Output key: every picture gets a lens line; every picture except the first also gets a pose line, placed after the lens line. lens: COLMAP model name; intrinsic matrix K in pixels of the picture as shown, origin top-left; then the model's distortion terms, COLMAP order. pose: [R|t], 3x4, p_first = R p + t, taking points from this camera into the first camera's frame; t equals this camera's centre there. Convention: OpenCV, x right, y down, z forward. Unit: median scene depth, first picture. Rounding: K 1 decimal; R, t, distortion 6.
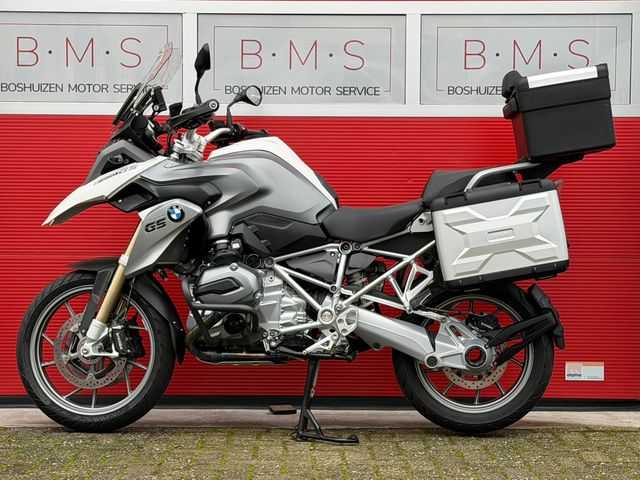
lens RADIAL K [[1409.2, 0, 320.0], [0, 1409.2, 240.0], [0, 0, 1]] dist [0.118525, 0.377851]
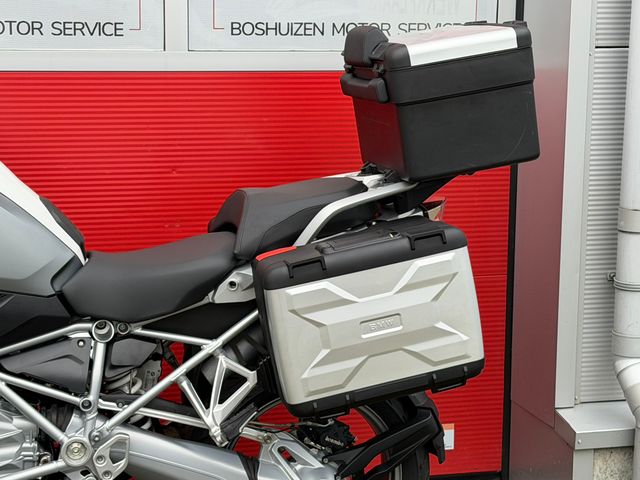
lens RADIAL K [[1416.4, 0, 320.0], [0, 1416.4, 240.0], [0, 0, 1]] dist [0.060132, 0.550678]
pose [[0.961679, -0.043186, 0.270756, -0.054151], [0.002285, 0.988745, 0.149591, -0.121706], [-0.274169, -0.143240, 0.950954, 0.419573]]
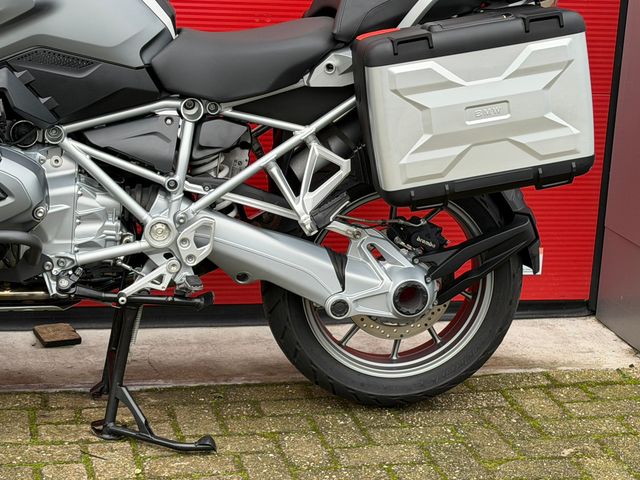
lens RADIAL K [[1409.2, 0, 320.0], [0, 1409.2, 240.0], [0, 0, 1]] dist [0.118525, 0.377851]
pose [[0.973704, -0.014468, 0.227359, -0.061525], [-0.039501, 0.972144, 0.231032, -0.076765], [-0.224368, -0.233937, 0.946009, 0.446974]]
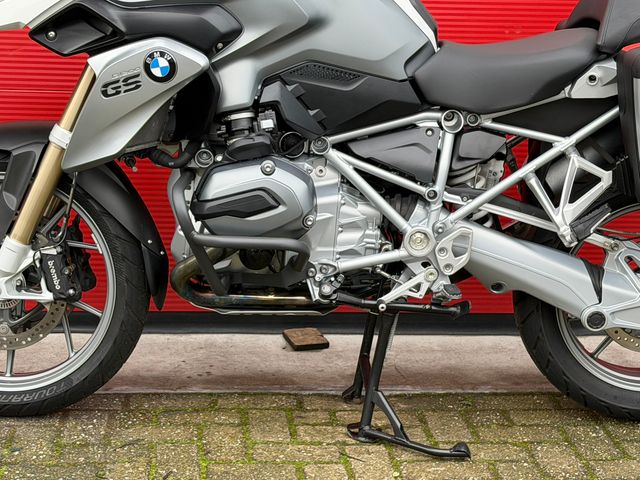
lens RADIAL K [[1409.2, 0, 320.0], [0, 1409.2, 240.0], [0, 0, 1]] dist [0.118525, 0.377851]
pose [[0.995485, 0.001770, 0.094902, -0.090423], [-0.023696, 0.972803, 0.230419, -0.079037], [-0.091913, -0.231627, 0.968453, 0.442403]]
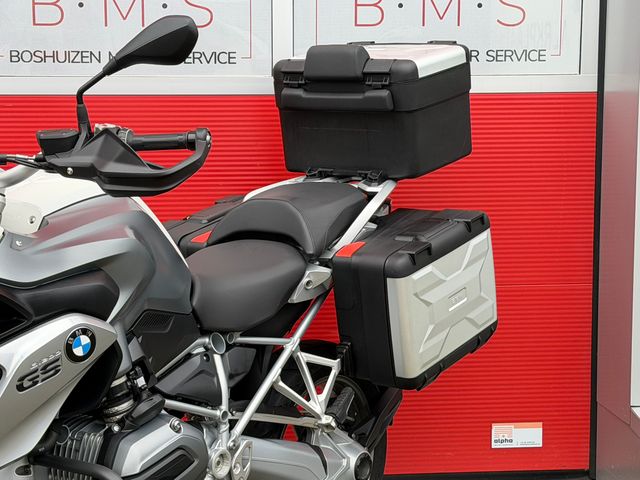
lens RADIAL K [[1400.9, 0, 319.6], [0, 1400.9, 250.7], [0, 0, 1]] dist [0.130652, 0.225656]
pose [[0.538595, -0.123288, 0.833496, -0.456259], [0.010486, 0.990141, 0.139683, -0.117577], [-0.842500, -0.066492, 0.534577, 0.651972]]
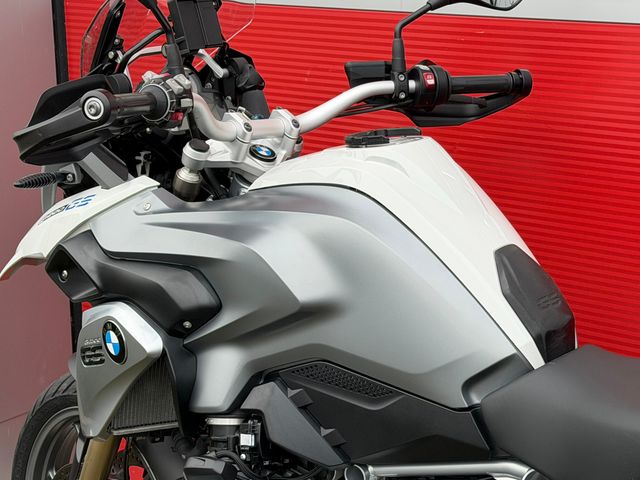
lens RADIAL K [[1409.2, 0, 320.0], [0, 1409.2, 240.0], [0, 0, 1]] dist [0.118525, 0.377851]
pose [[0.802695, 0.135332, -0.580833, 0.174655], [0.004079, 0.972645, 0.232259, -0.138964], [0.596376, -0.188803, 0.780185, 0.707542]]
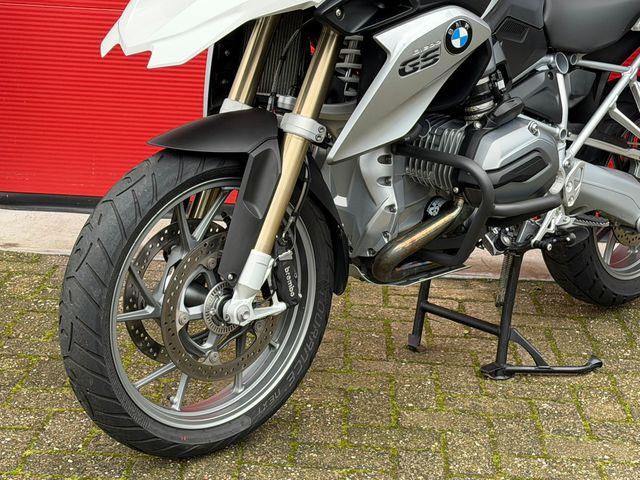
lens RADIAL K [[1400.9, 0, 319.6], [0, 1400.9, 250.7], [0, 0, 1]] dist [0.130652, 0.225656]
pose [[0.666048, -0.187698, 0.721907, -0.508652], [-0.035957, 0.958618, 0.282417, -0.085158], [-0.745042, -0.214061, 0.631736, 0.683123]]
